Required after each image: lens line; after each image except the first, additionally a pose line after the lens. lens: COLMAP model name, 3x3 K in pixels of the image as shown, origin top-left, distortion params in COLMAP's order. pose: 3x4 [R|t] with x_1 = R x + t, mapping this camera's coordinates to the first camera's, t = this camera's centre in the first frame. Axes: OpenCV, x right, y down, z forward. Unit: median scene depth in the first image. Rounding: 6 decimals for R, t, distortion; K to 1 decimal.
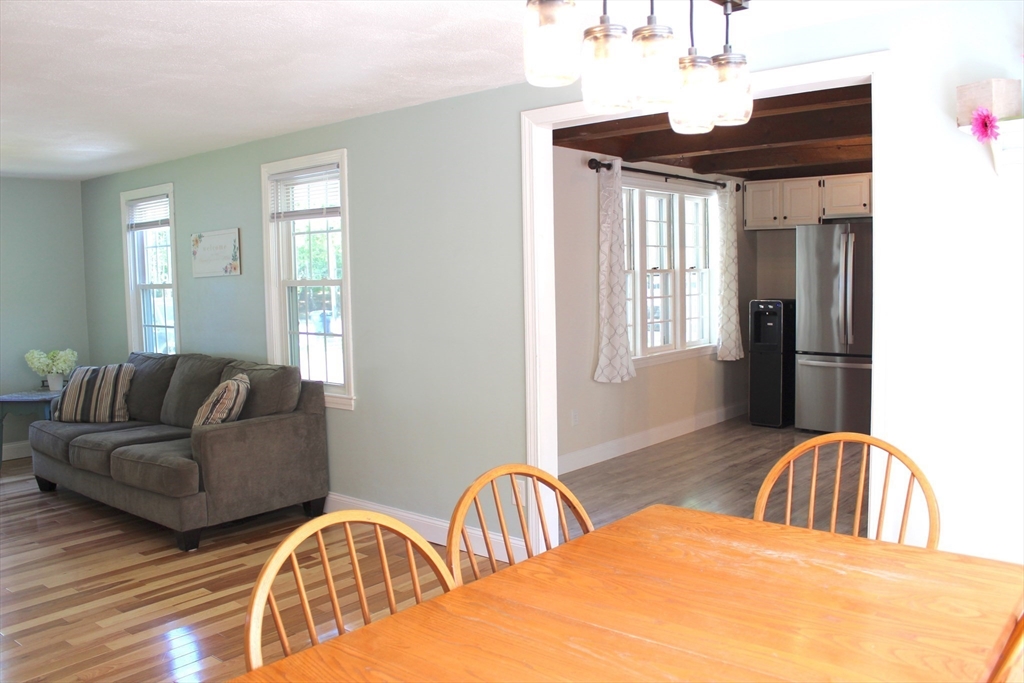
lens RADIAL K [[863.0, 0, 509.2], [0, 863.0, 344.3], [0, 0, 1]] dist [-0.161691, 0.131192]
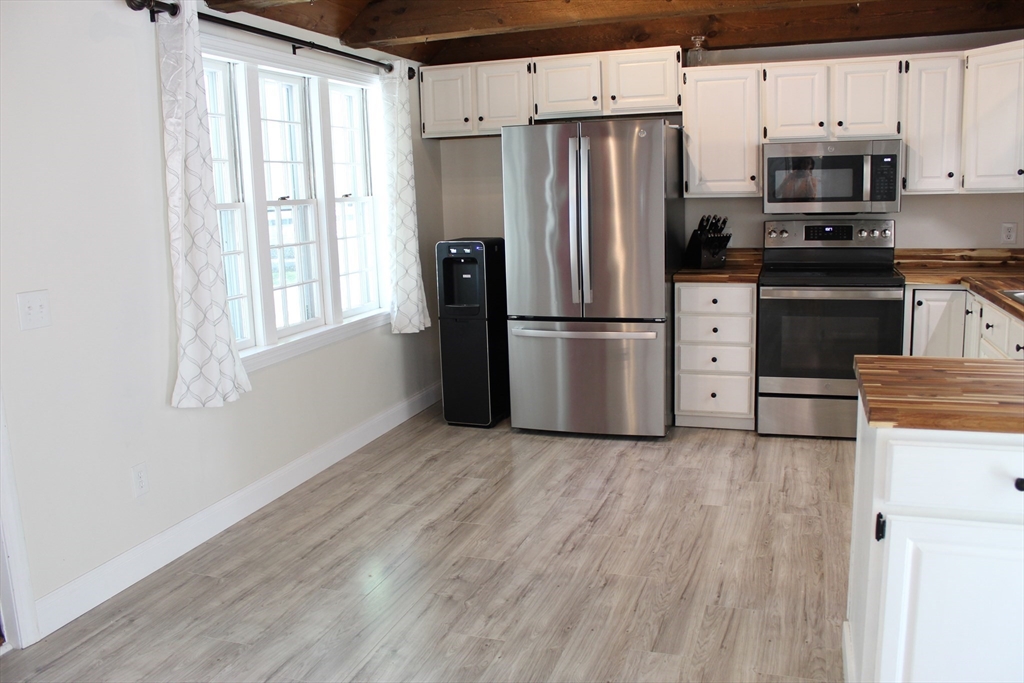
lens RADIAL K [[863.0, 0, 513.8], [0, 863.0, 339.8], [0, 0, 1]] dist [-0.161691, 0.131192]
pose [[0.929639, -0.074102, 0.360944, 0.094941], [0.046263, 0.995291, 0.085179, -0.031513], [-0.365556, -0.062487, 0.928690, 0.364991]]
